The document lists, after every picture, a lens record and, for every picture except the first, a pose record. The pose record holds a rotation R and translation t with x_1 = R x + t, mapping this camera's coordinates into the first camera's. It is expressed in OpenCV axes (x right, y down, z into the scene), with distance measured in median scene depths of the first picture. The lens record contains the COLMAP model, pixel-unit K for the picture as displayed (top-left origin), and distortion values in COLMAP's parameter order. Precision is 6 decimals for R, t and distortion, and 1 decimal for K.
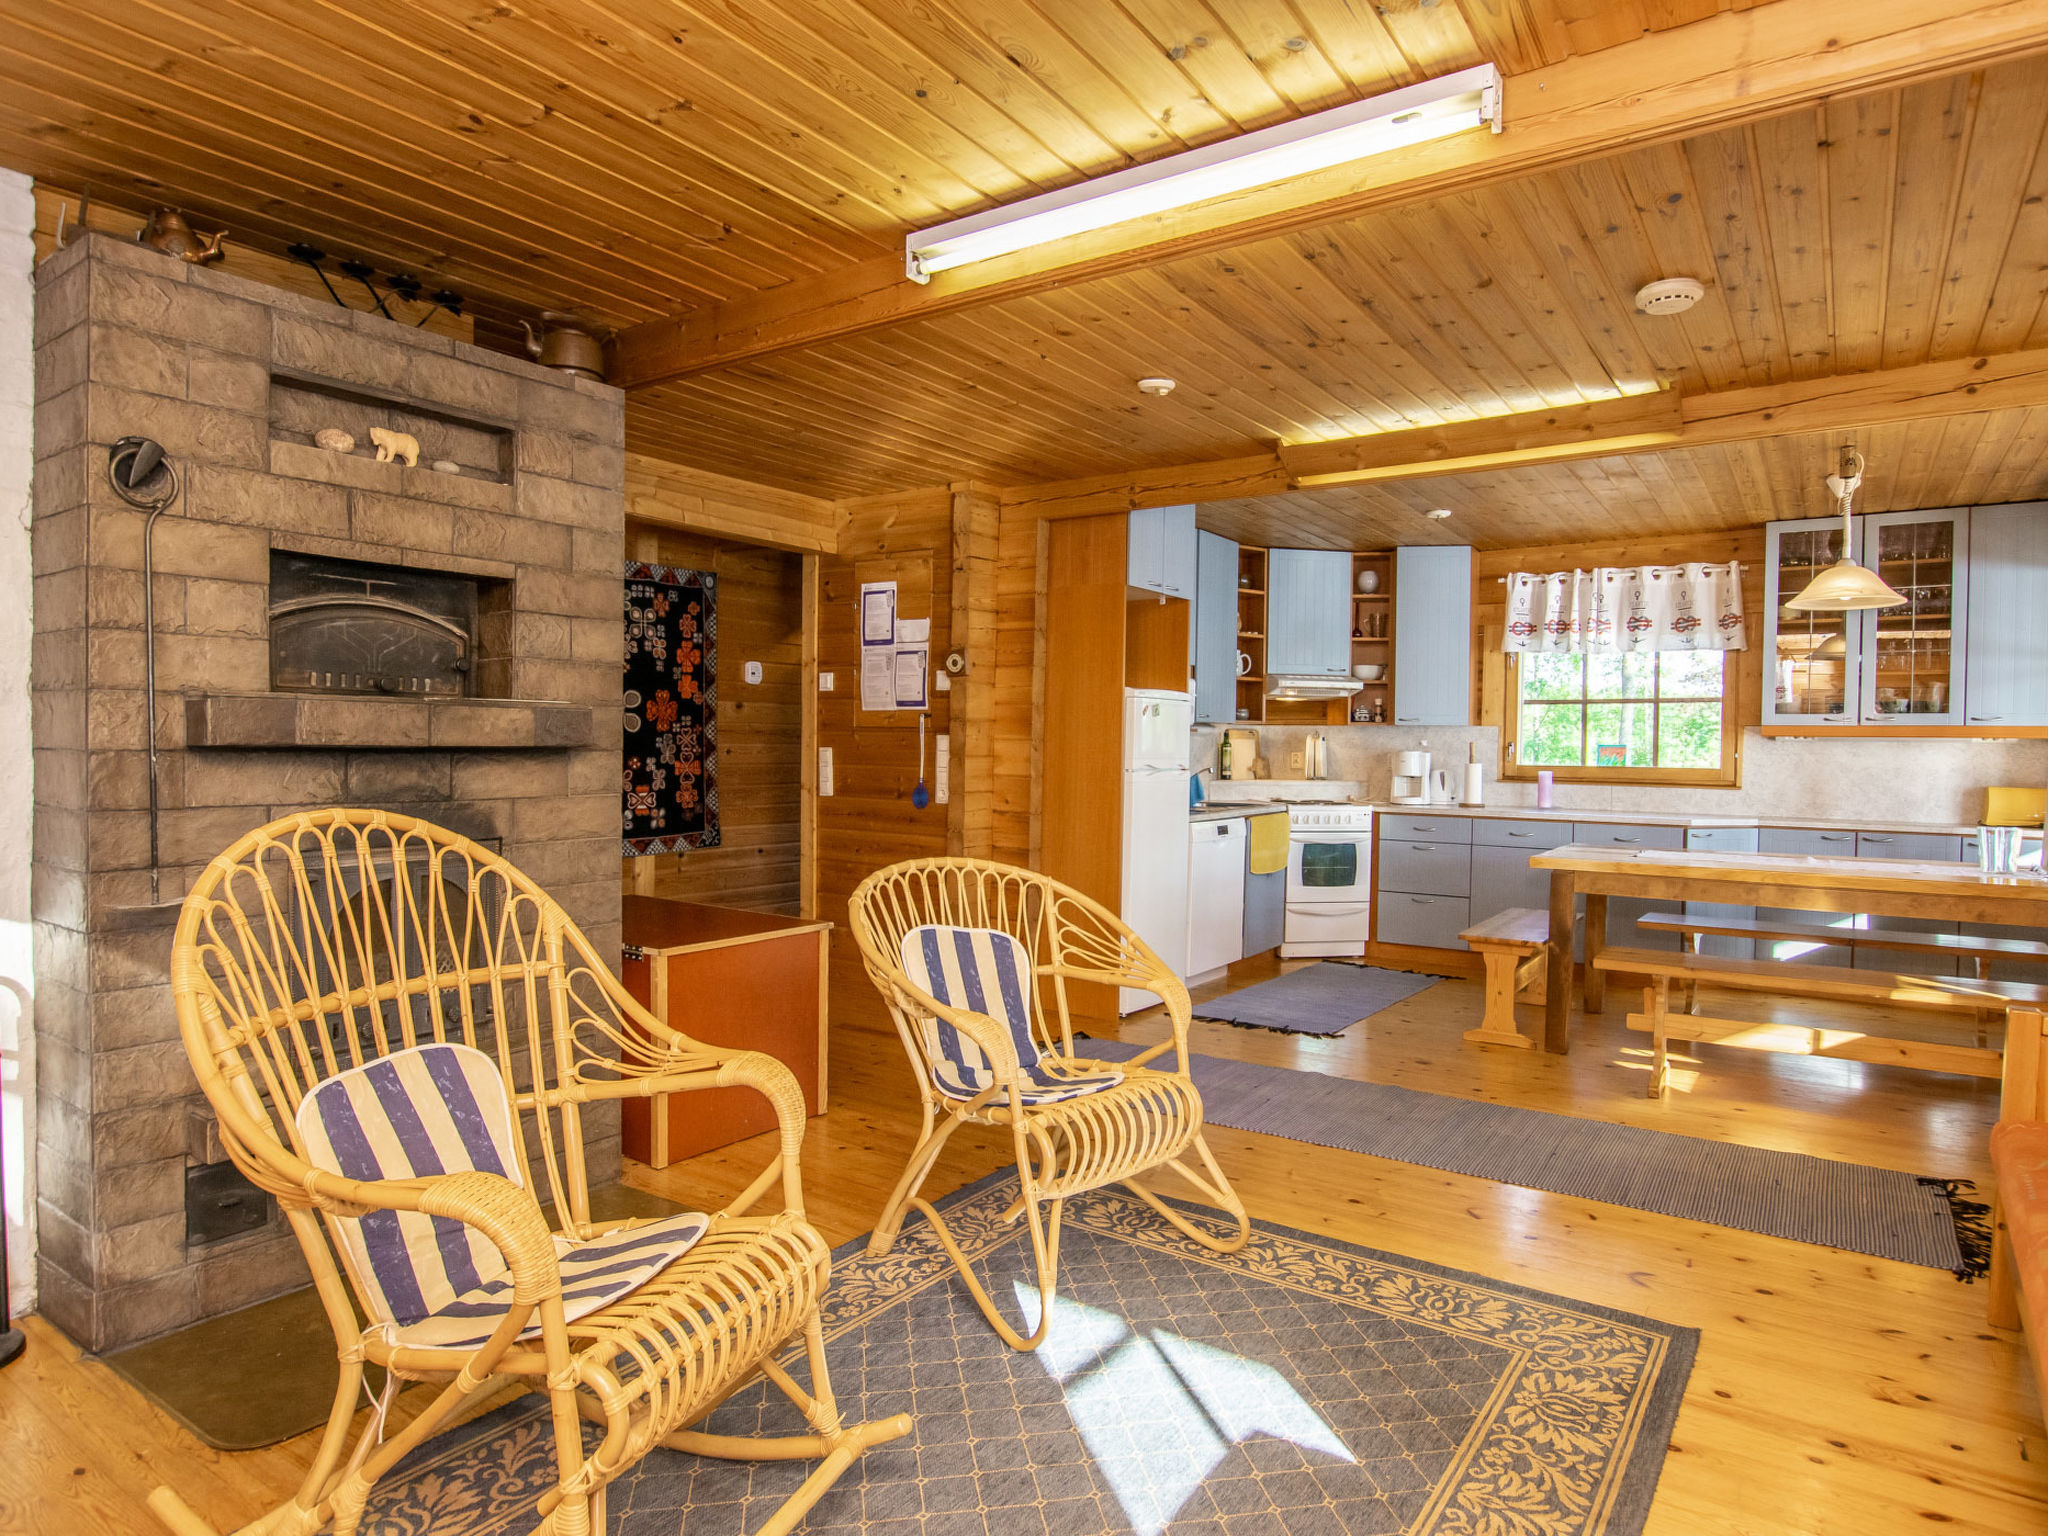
lens RADIAL K [[1198.2, 0, 1042.3], [0, 1198.2, 770.0], [0, 0, 1]] dist [-0.025658, 0.003453]
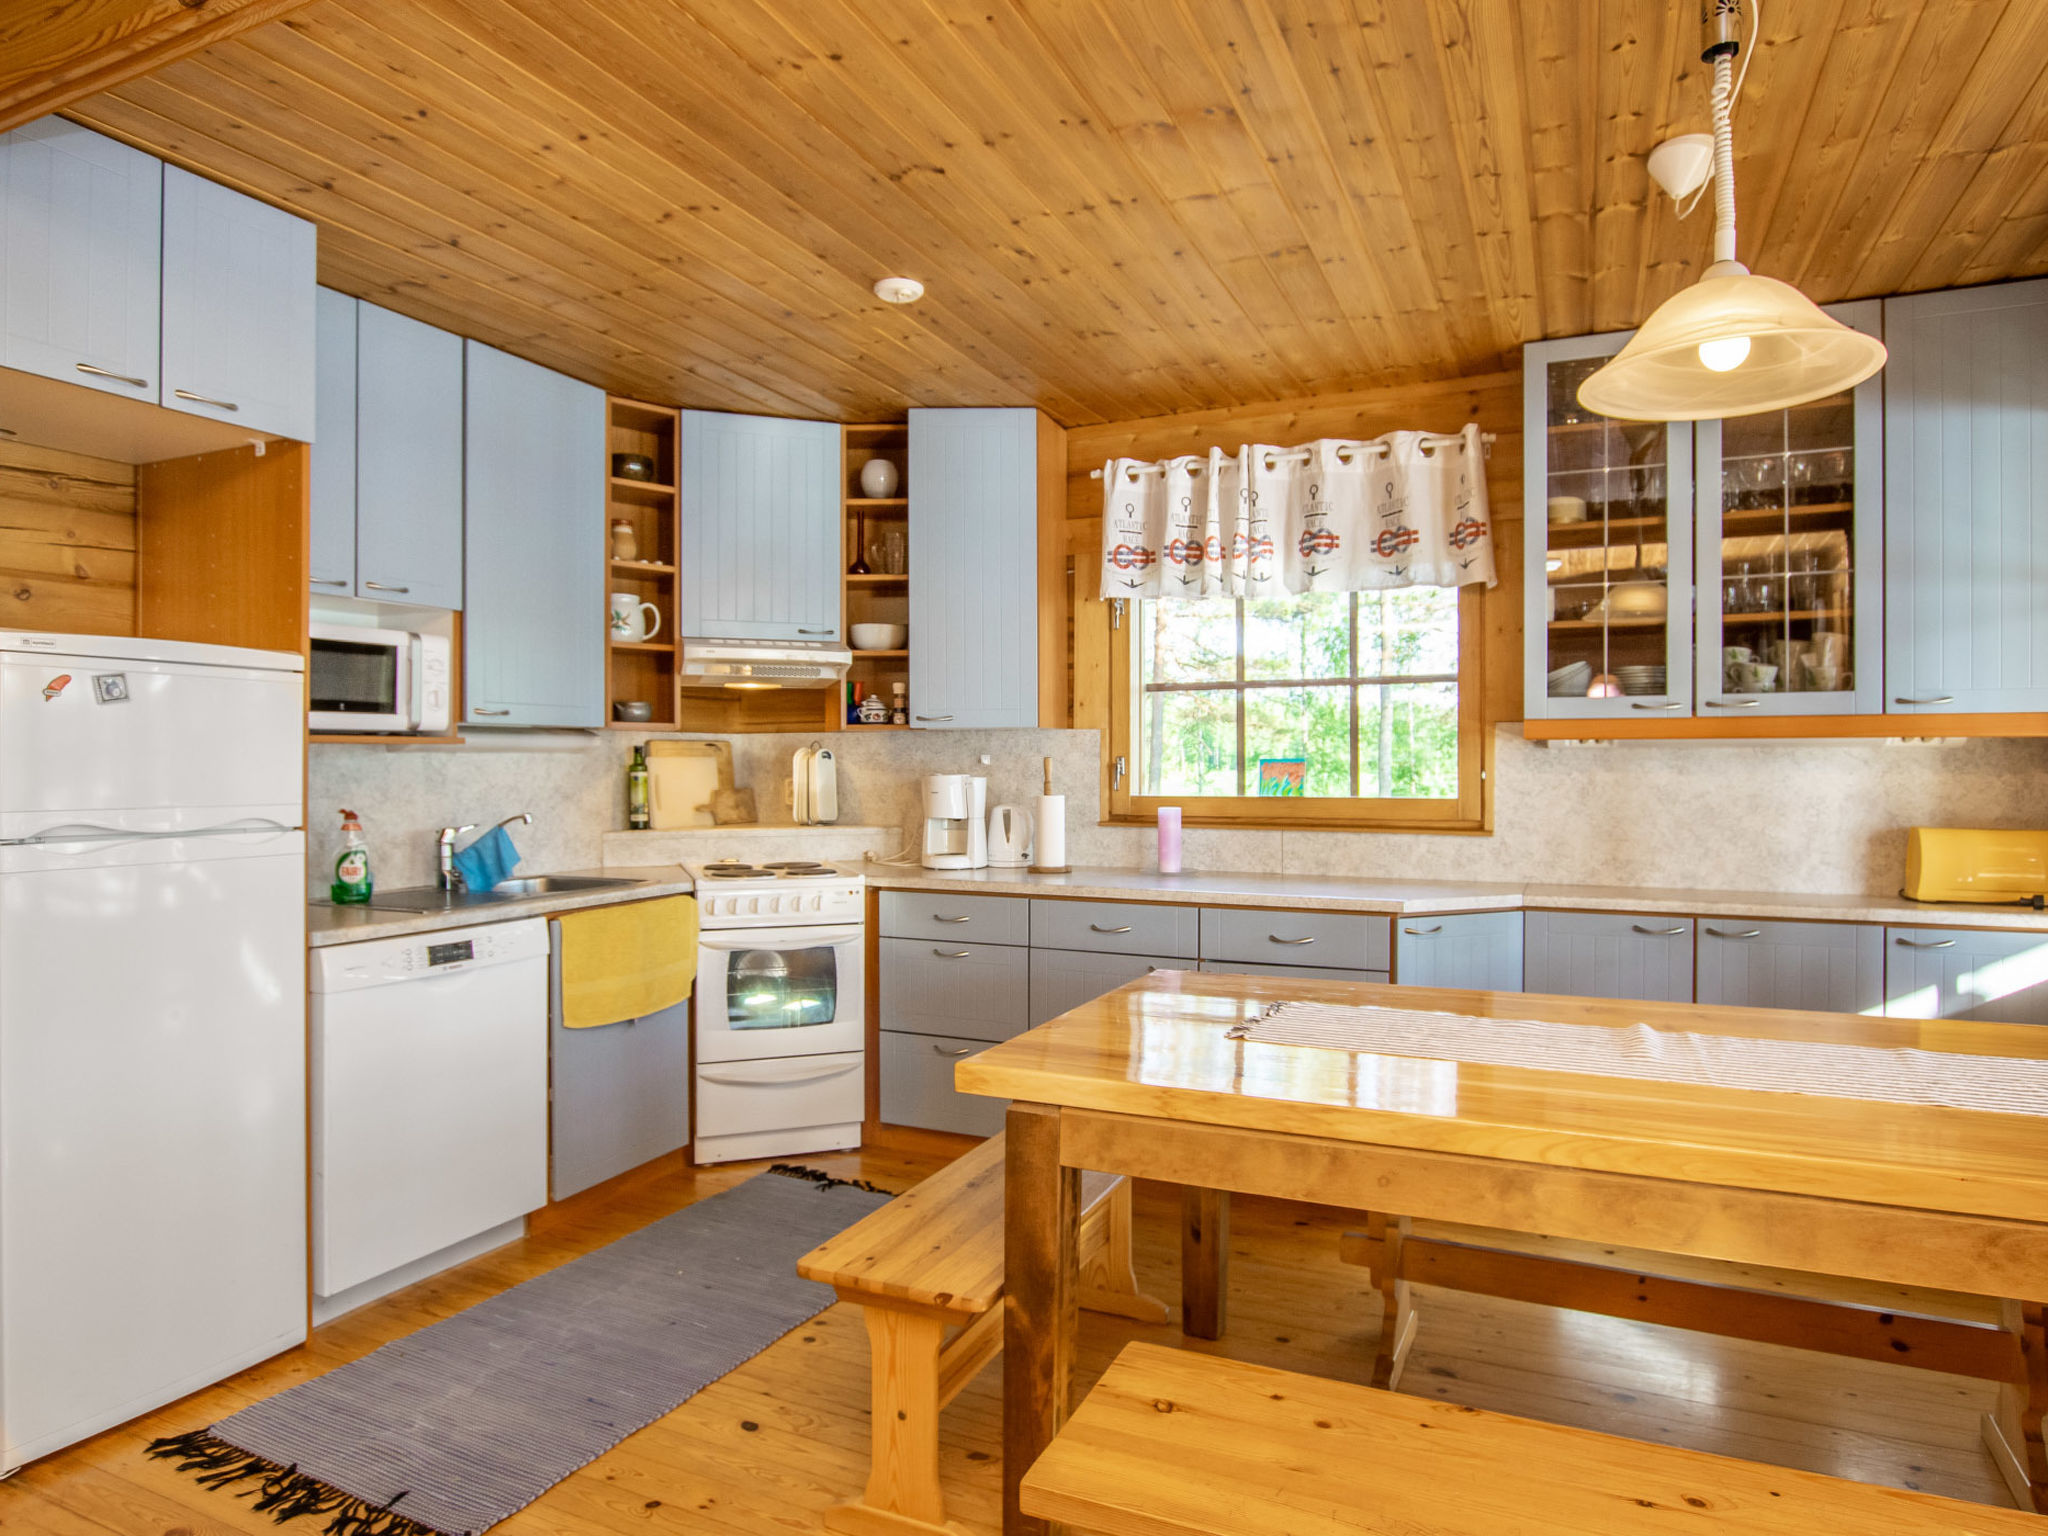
lens RADIAL K [[1227.7, 0, 1041.3], [0, 1227.7, 770.5], [0, 0, 1]] dist [-0.025881, 0.004625]
pose [[0.985371, -0.013916, 0.169852, 0.271362], [0.016560, 0.999763, -0.014155, -0.009330], [-0.169615, 0.016761, 0.985368, 0.451175]]
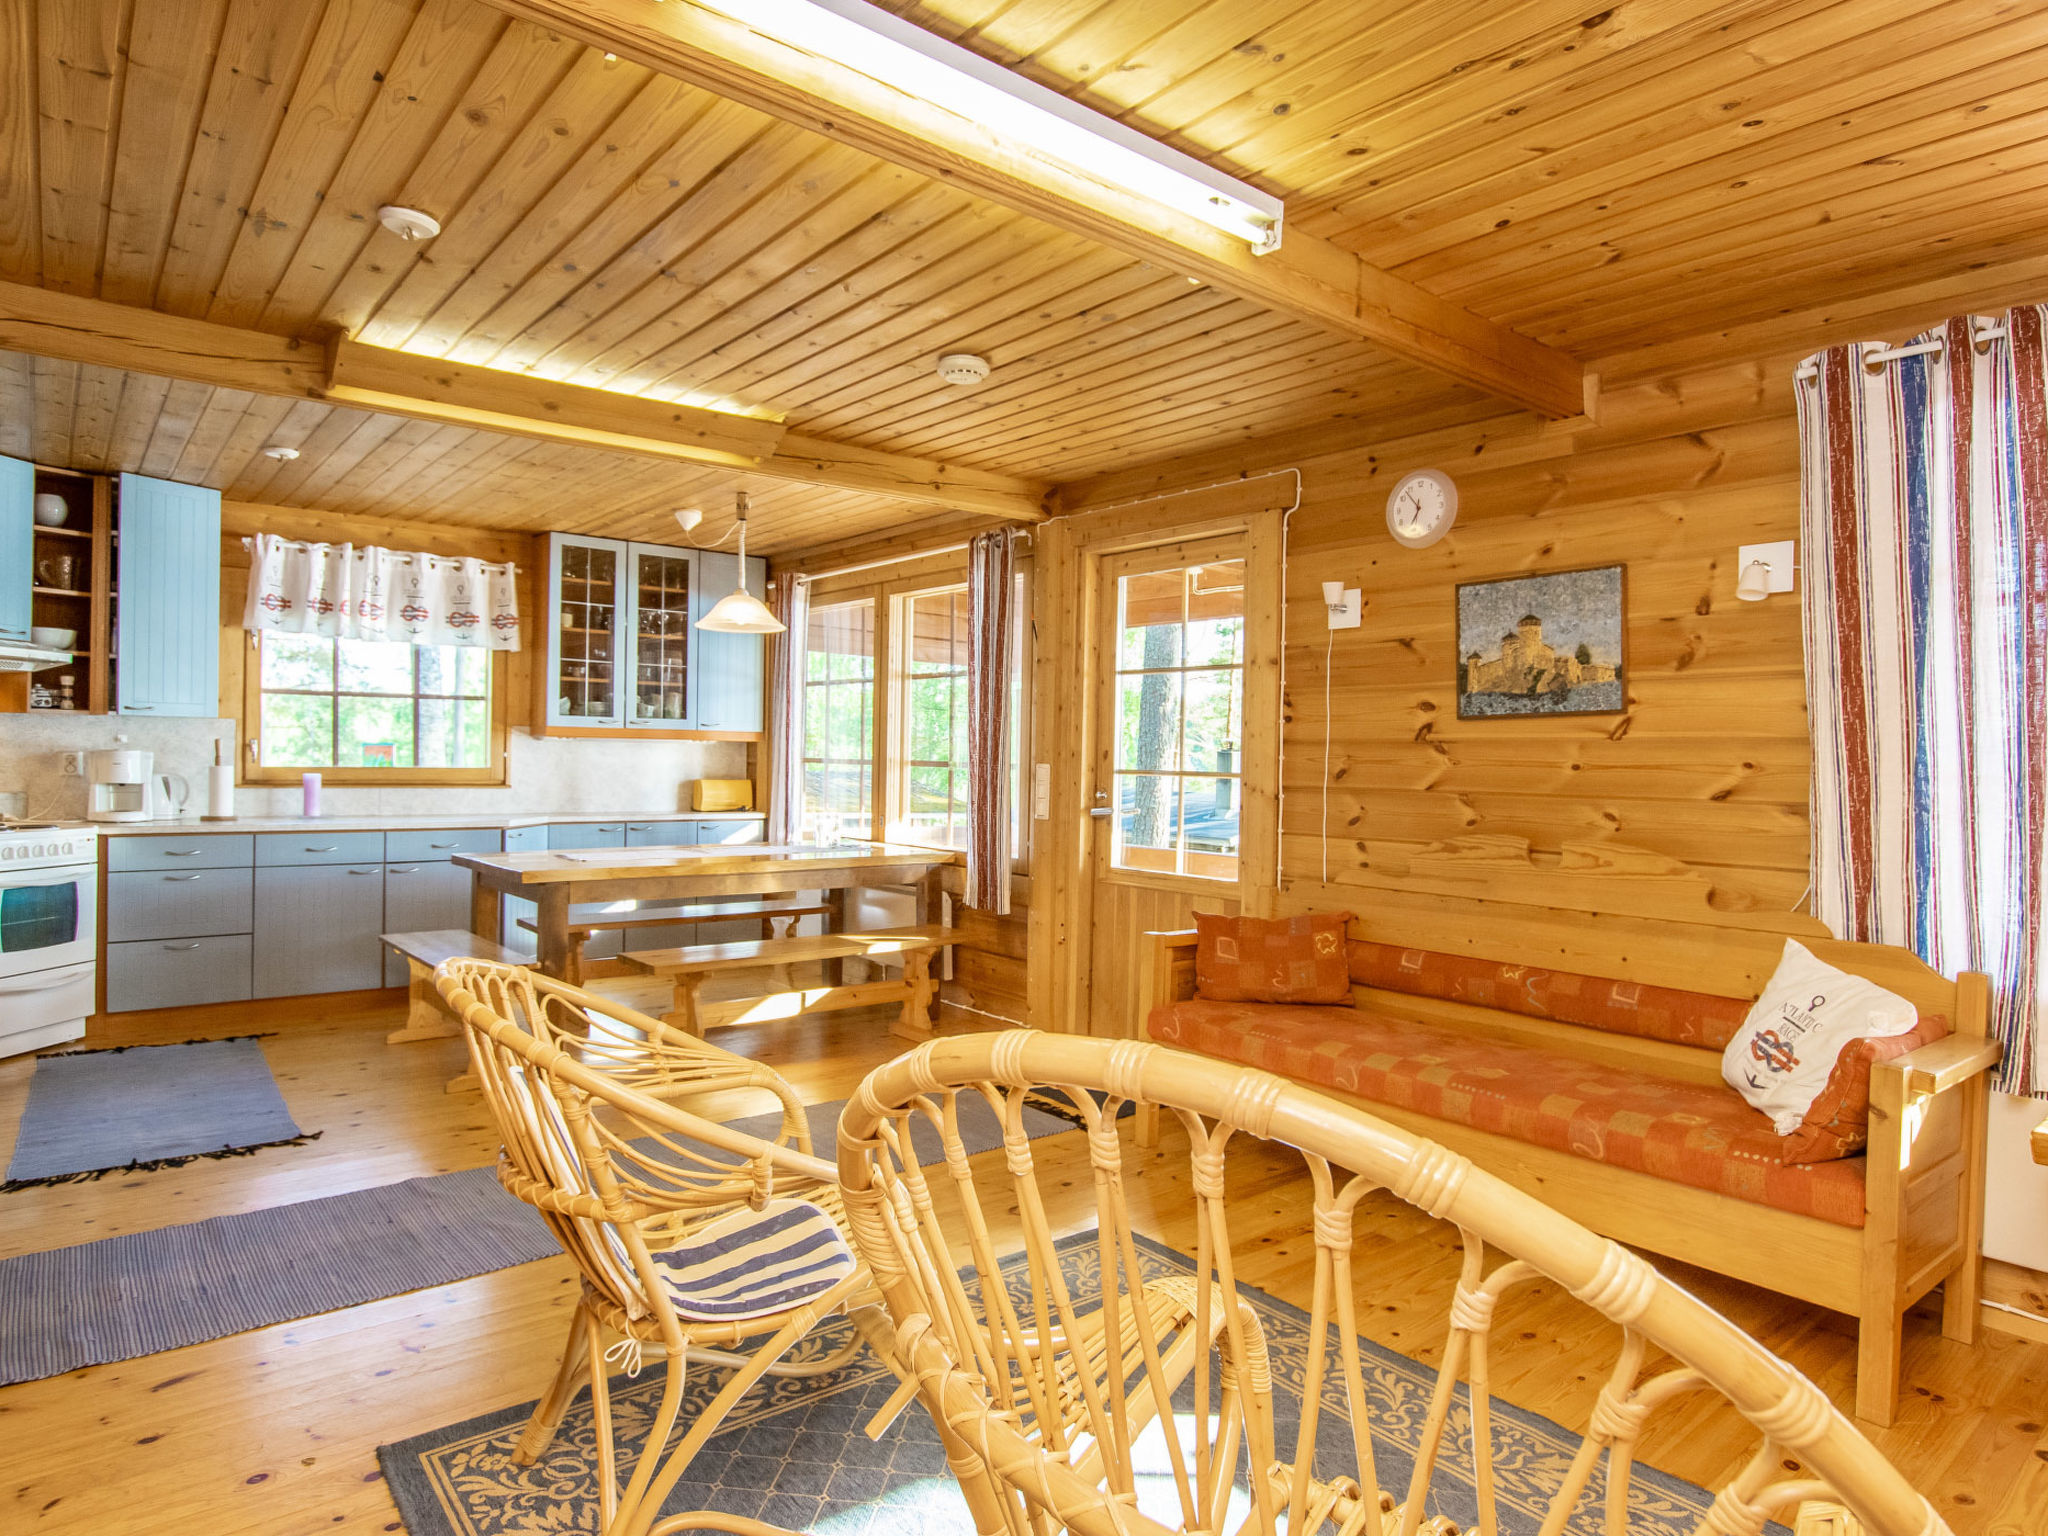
lens RADIAL K [[1198.2, 0, 1042.3], [0, 1198.2, 770.0], [0, 0, 1]] dist [-0.025658, 0.003453]
pose [[0.275692, -0.018245, 0.961073, -0.258187], [0.007107, 0.999831, 0.016942, -0.012597], [-0.961220, 0.002159, 0.275775, 0.270226]]
